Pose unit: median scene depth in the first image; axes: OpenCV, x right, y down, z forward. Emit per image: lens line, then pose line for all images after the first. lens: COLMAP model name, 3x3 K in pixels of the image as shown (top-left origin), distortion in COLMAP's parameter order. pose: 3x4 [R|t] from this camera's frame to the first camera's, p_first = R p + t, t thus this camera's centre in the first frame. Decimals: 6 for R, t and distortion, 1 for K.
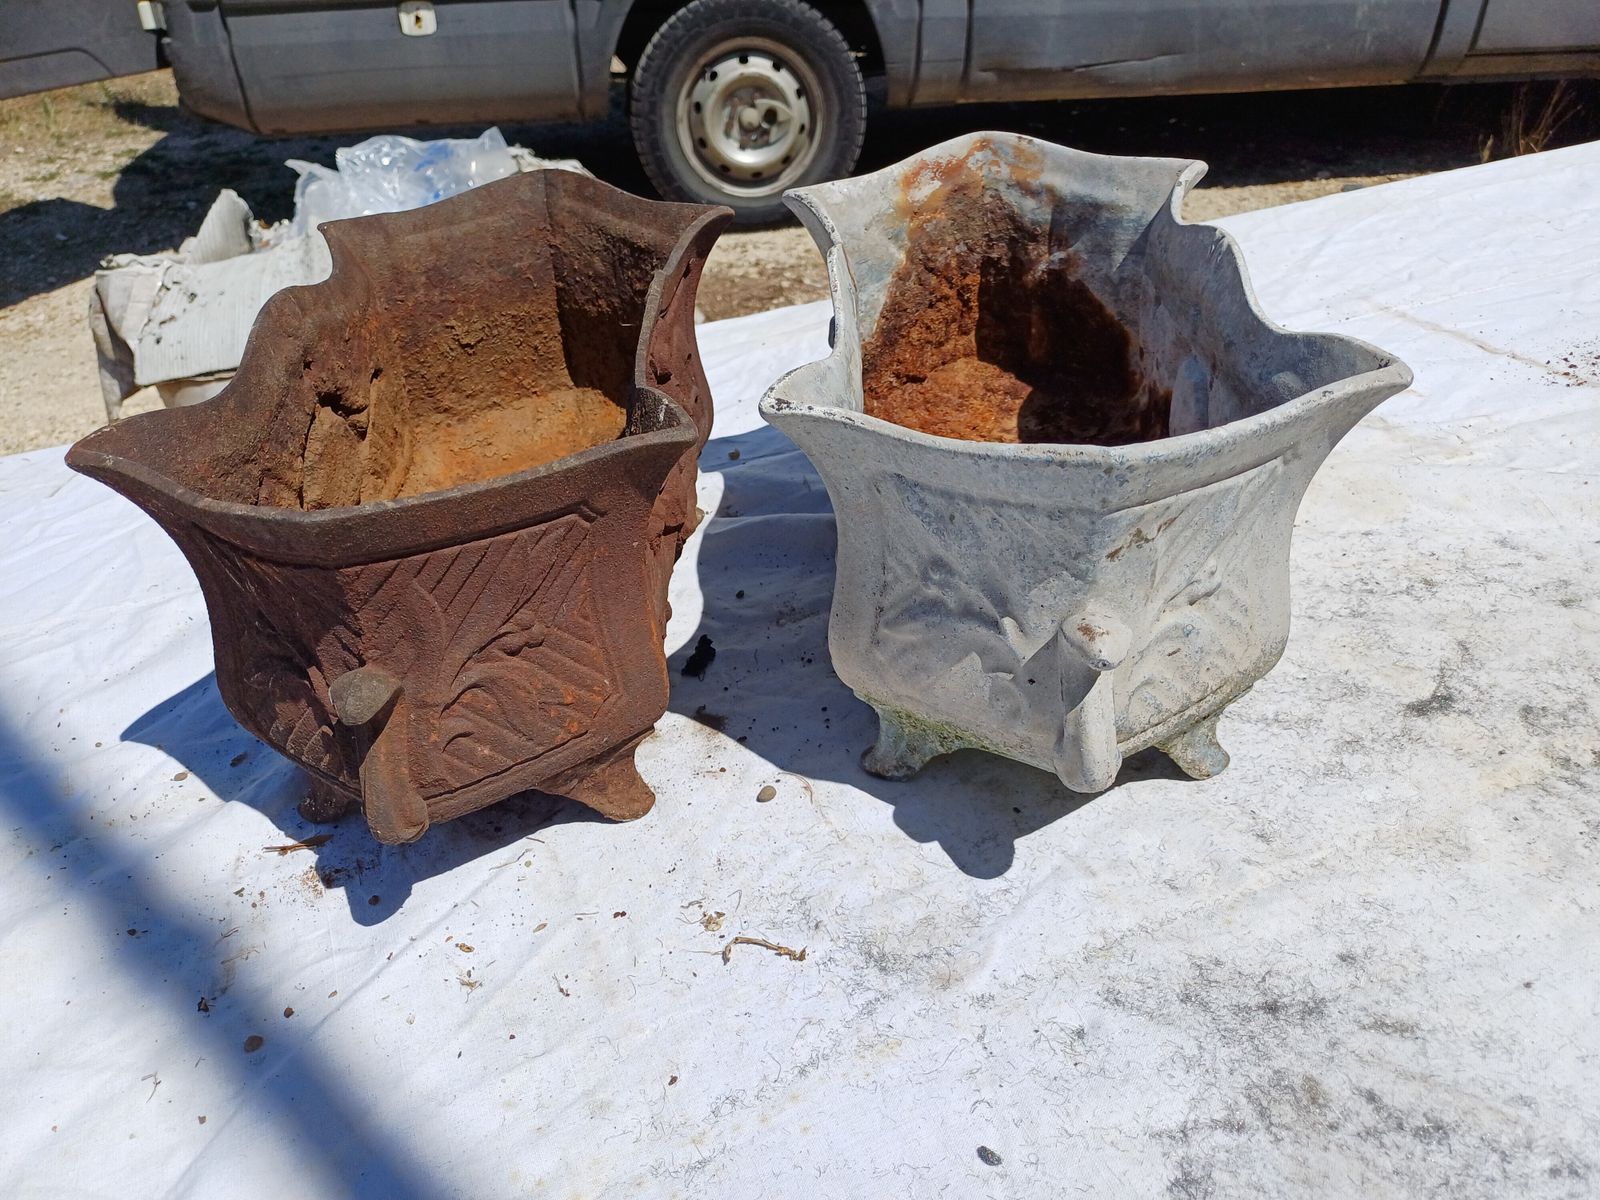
lens RADIAL K [[1159.5, 0, 785.4], [0, 1159.5, 608.5], [0, 0, 1]] dist [0.036764, -0.033455]
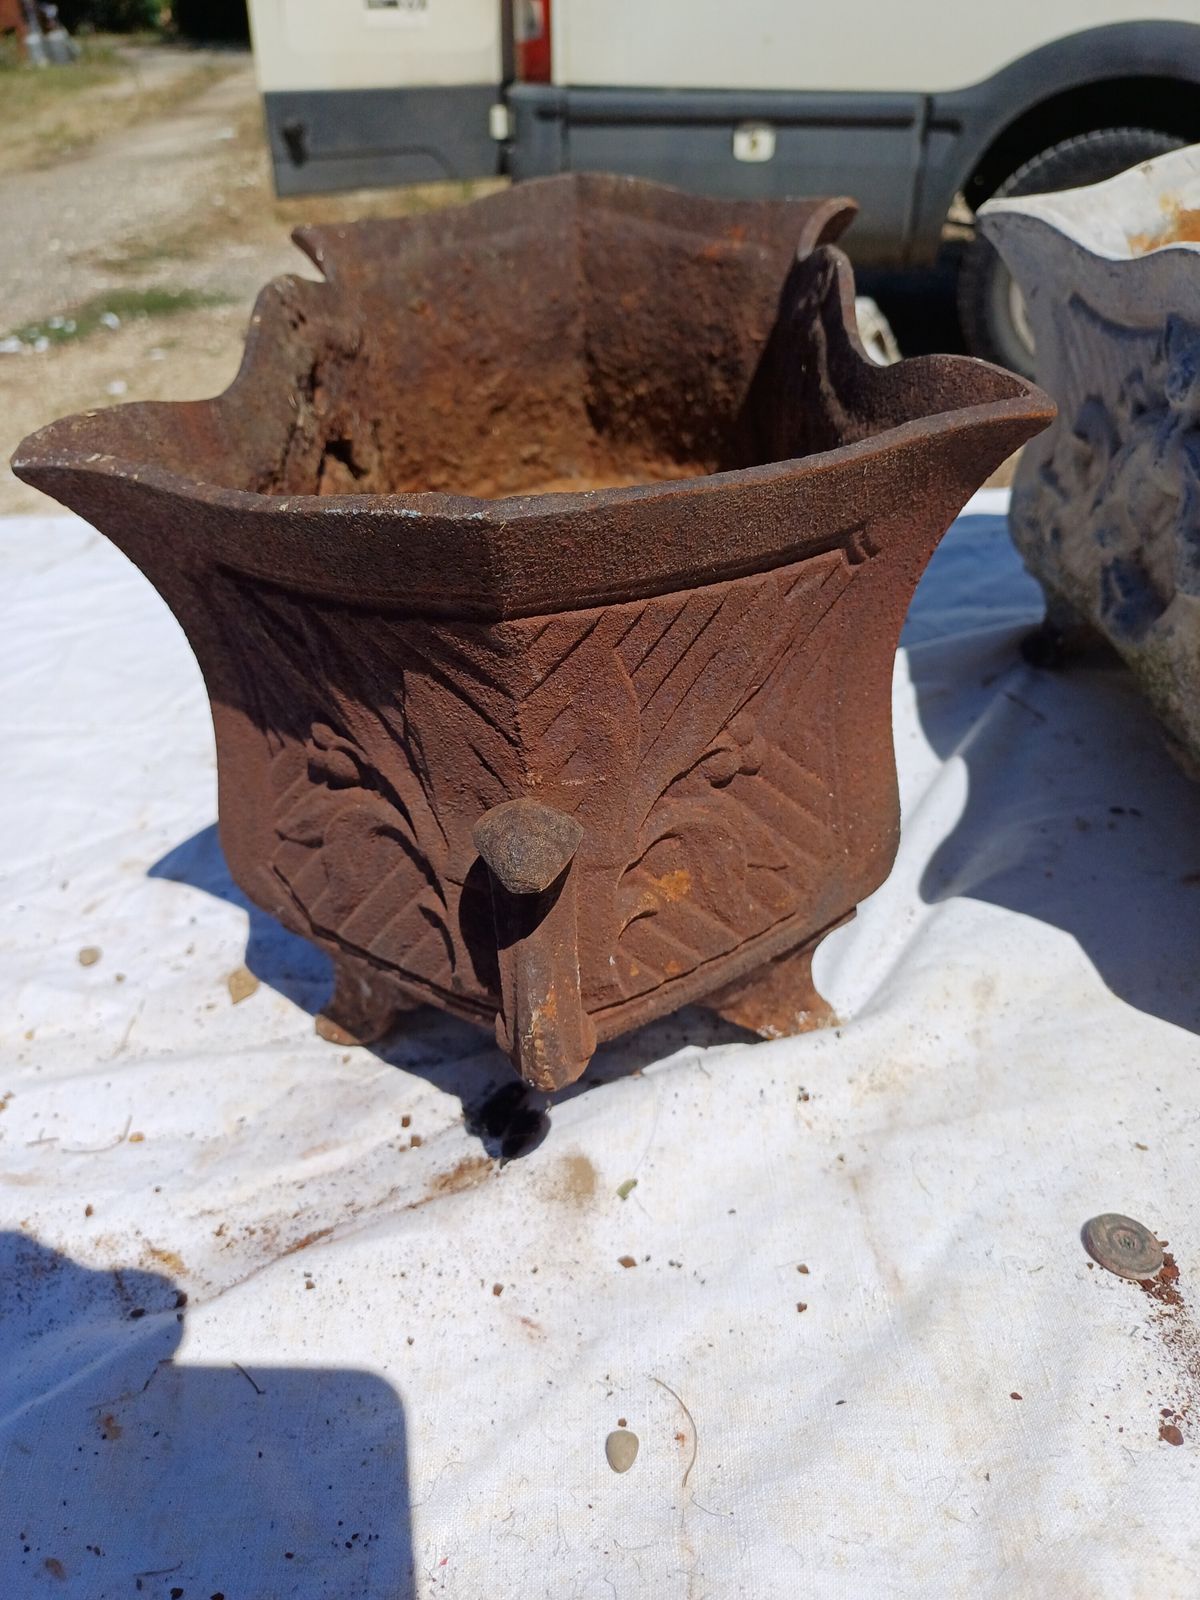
lens RADIAL K [[1159.5, 0, 613.6], [0, 1159.5, 832.1], [0, 0, 1]] dist [0.036764, -0.033455]
pose [[0.916363, 0.251203, -0.311730, 0.011903], [-0.238270, 0.967934, 0.079572, -0.018312], [0.321722, 0.001359, 0.946833, 0.076929]]
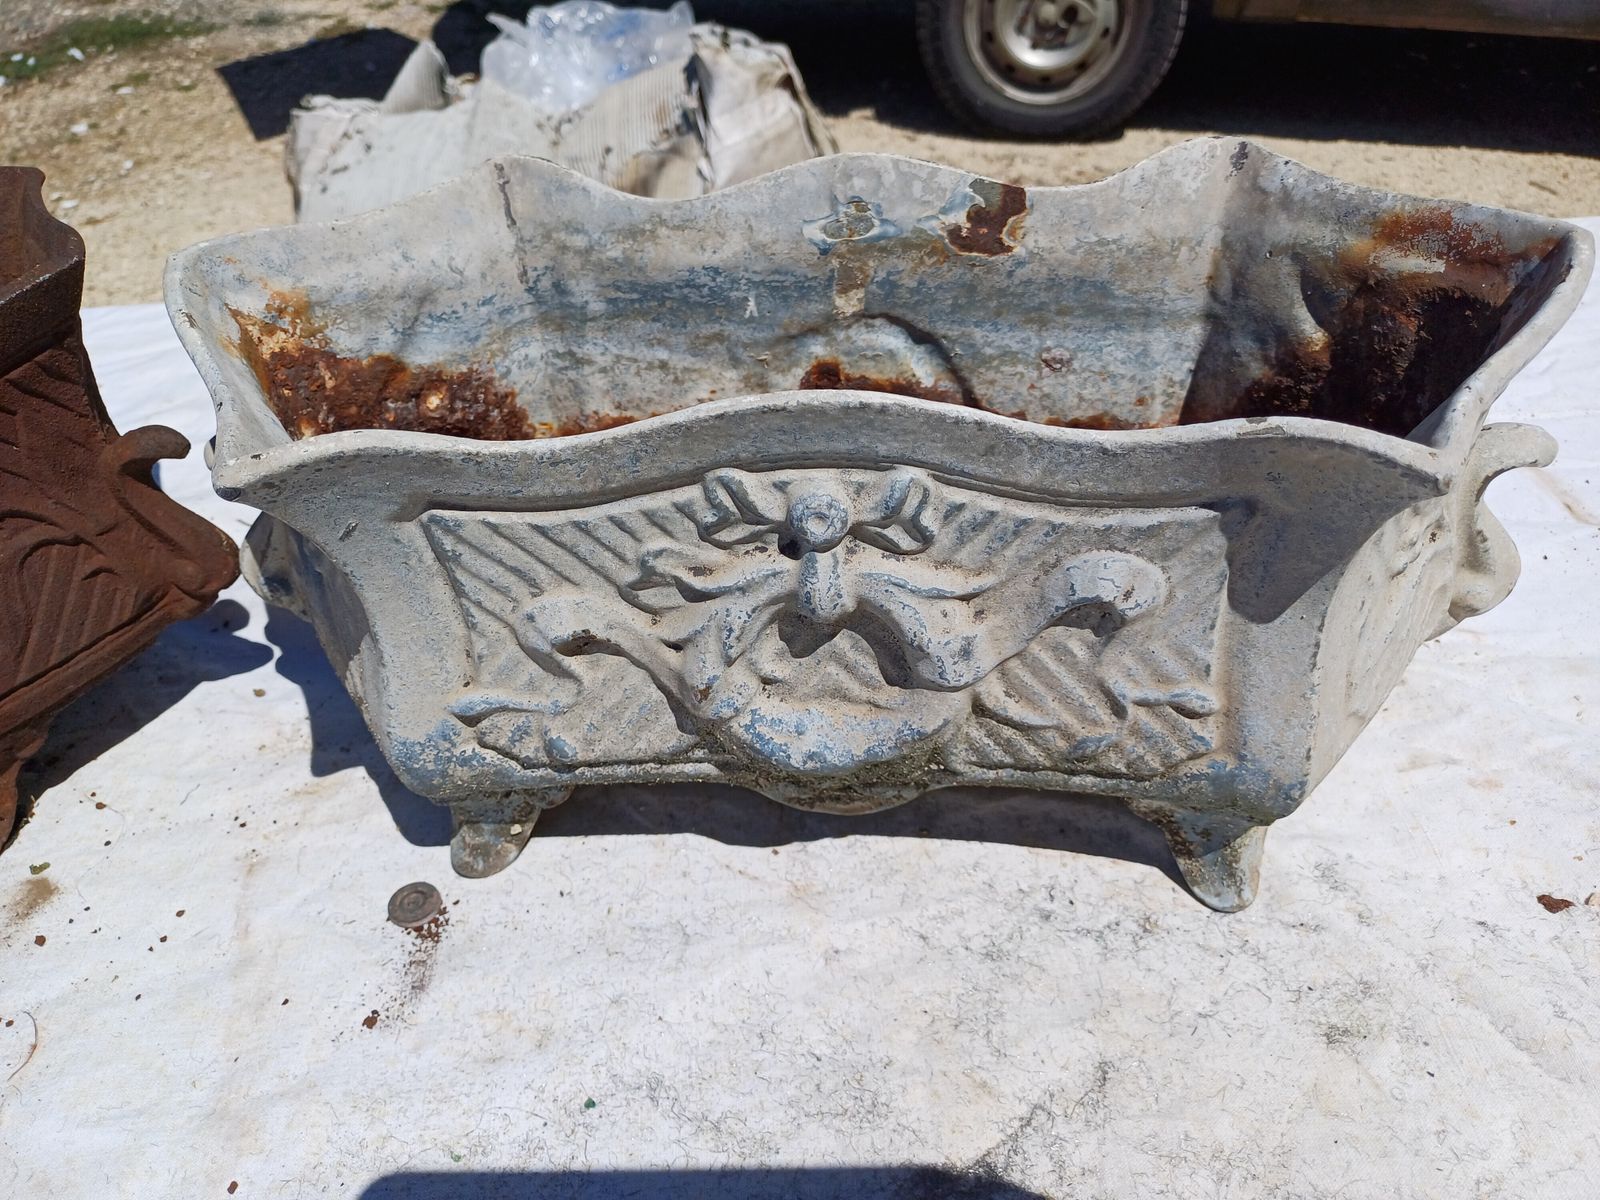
lens RADIAL K [[1159.5, 0, 802.9], [0, 1159.5, 607.4], [0, 0, 1]] dist [0.036764, -0.033455]
pose [[0.953674, 0.210041, -0.215381, 0.081060], [-0.191089, 0.975879, 0.105570, -0.039401], [0.232360, -0.059523, 0.970807, 0.067857]]
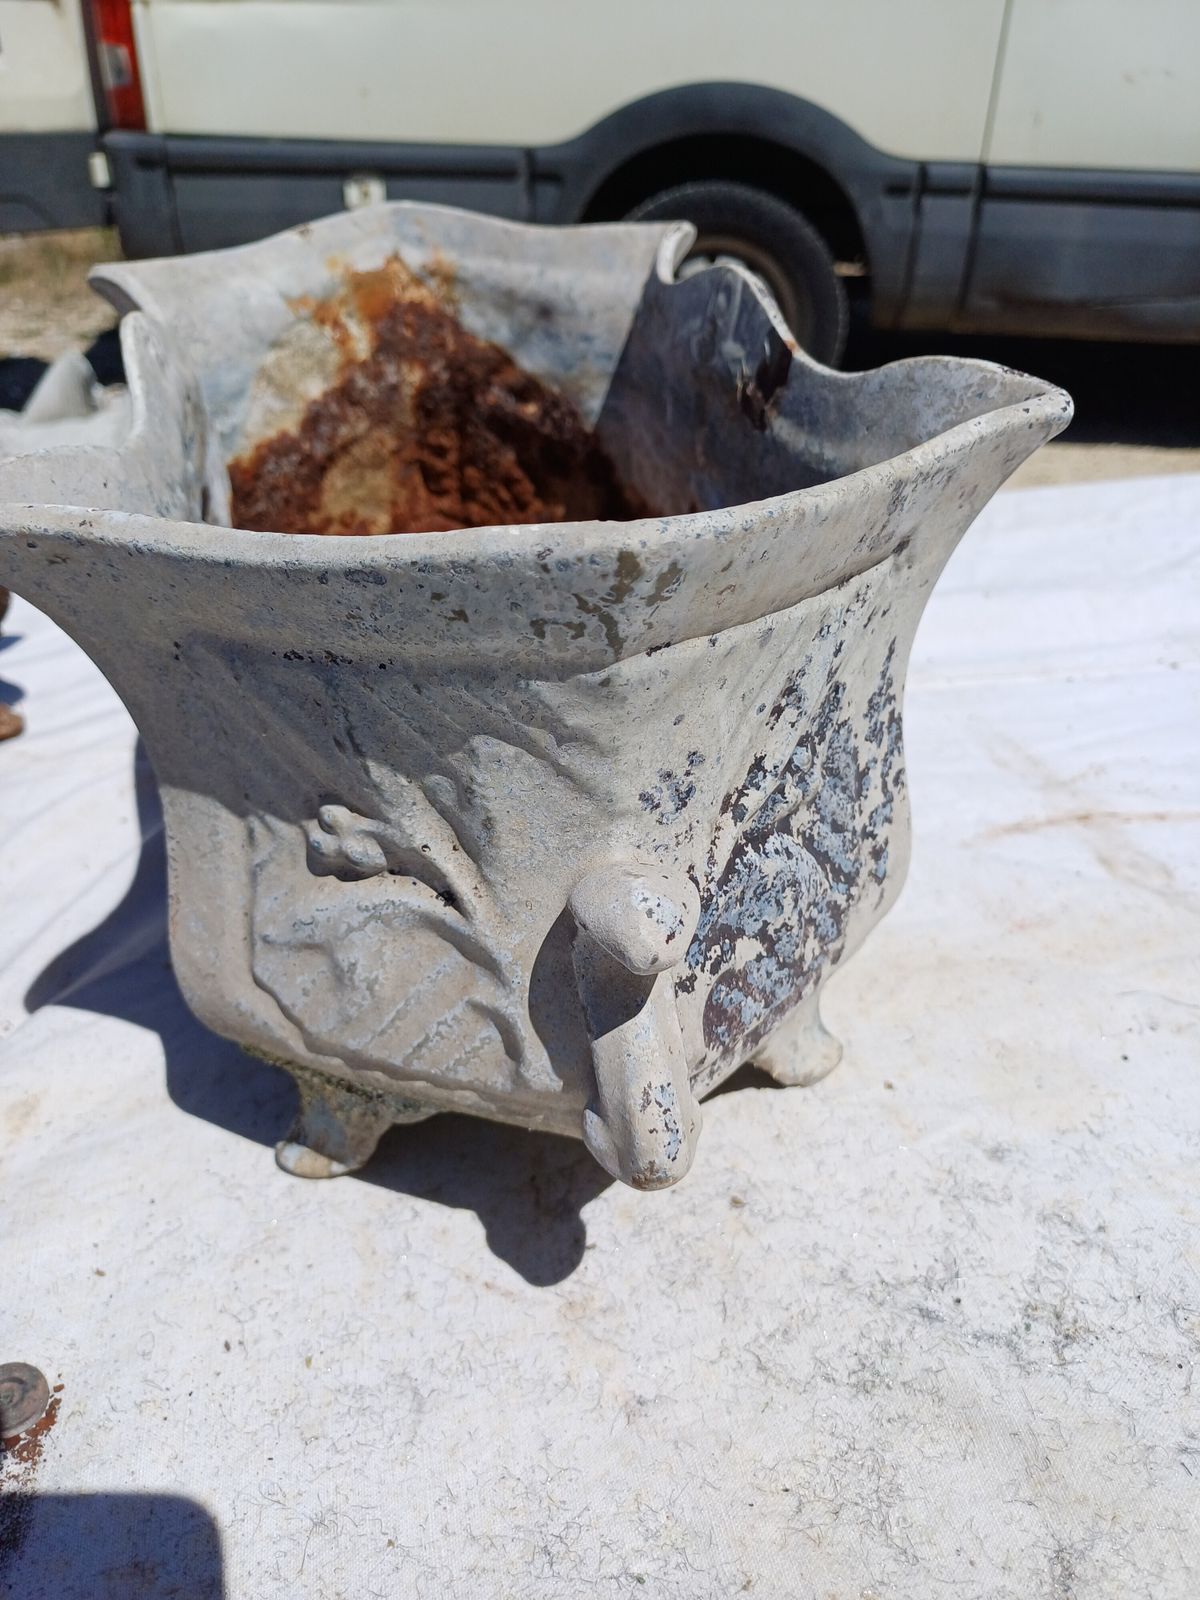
lens RADIAL K [[1159.5, 0, 627.5], [0, 1159.5, 846.3], [0, 0, 1]] dist [0.036764, -0.033455]
pose [[0.982916, 0.139419, -0.120159, 0.070340], [-0.138144, 0.990231, 0.018920, -0.034617], [0.121623, -0.001998, 0.992574, 0.096492]]
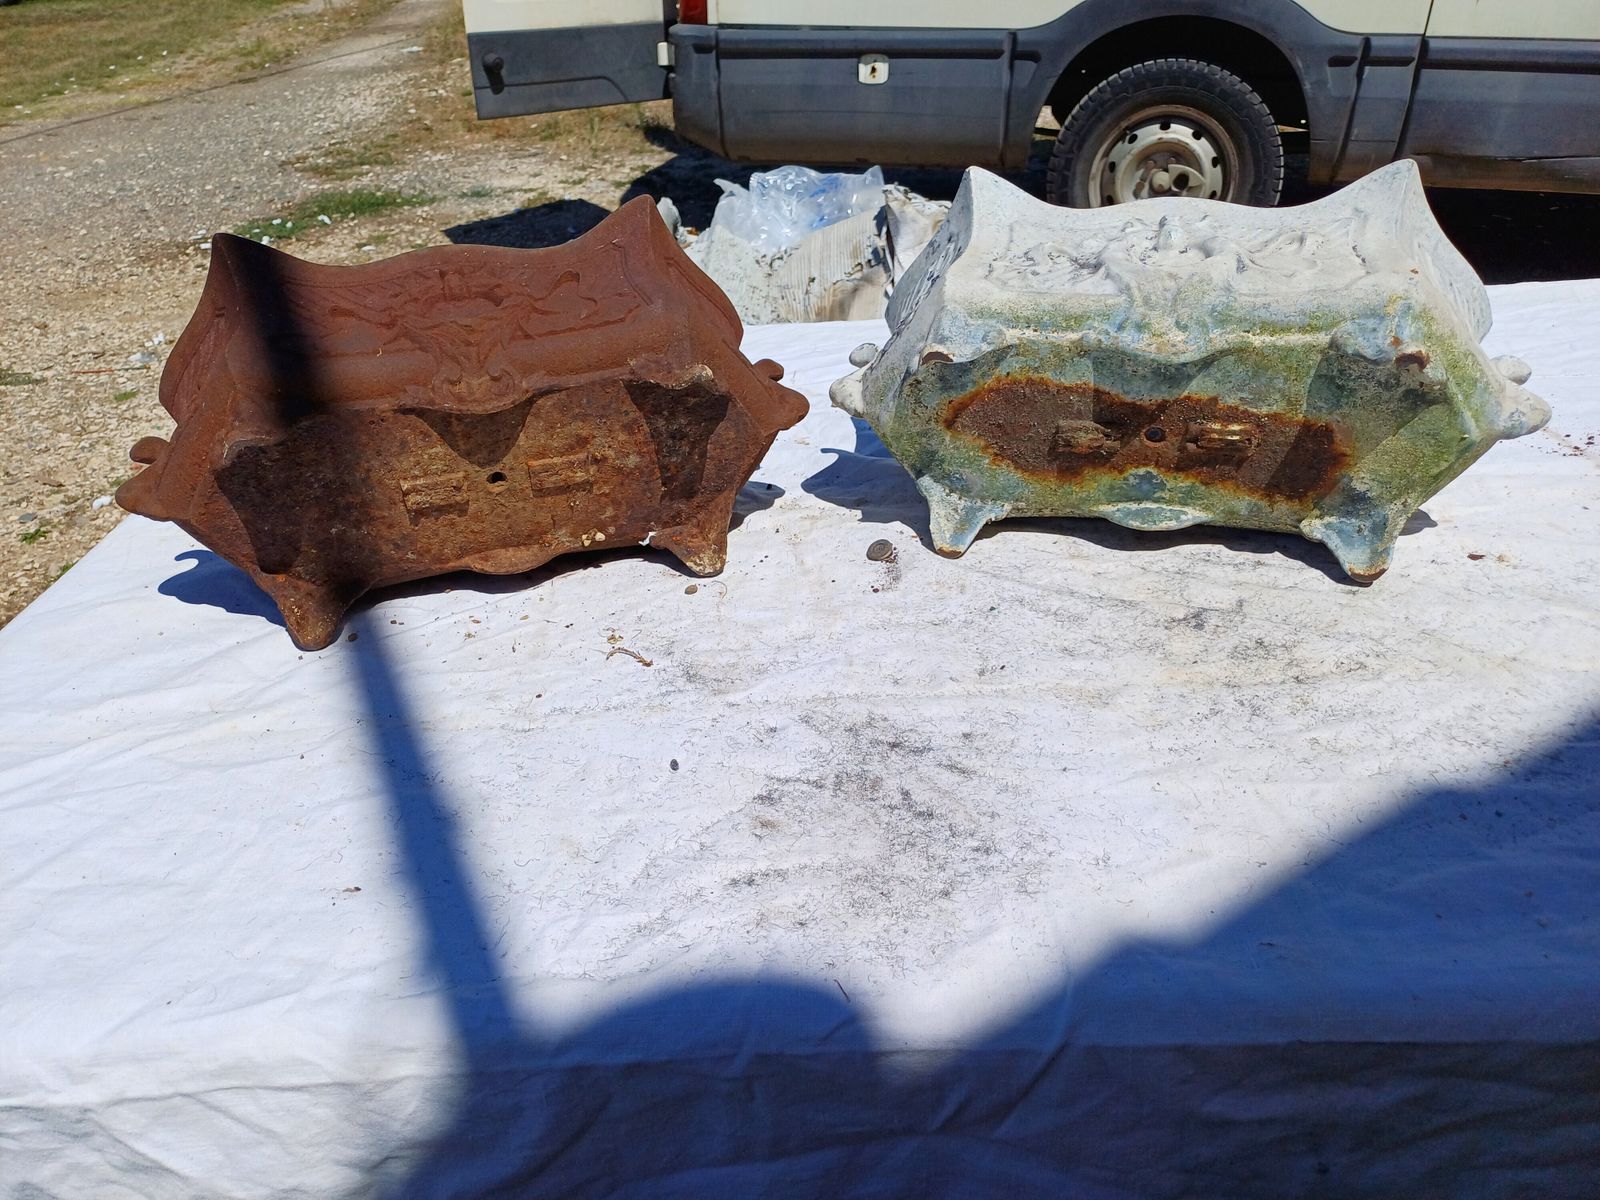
lens RADIAL K [[1145.9, 0, 802.9], [0, 1145.9, 630.8], [0, 0, 1]] dist [0.058060, -0.057698]
pose [[0.924988, 0.212812, -0.314815, 0.086275], [-0.219562, 0.975494, 0.014310, 0.023474], [0.310146, 0.055885, 0.949045, -0.052062]]
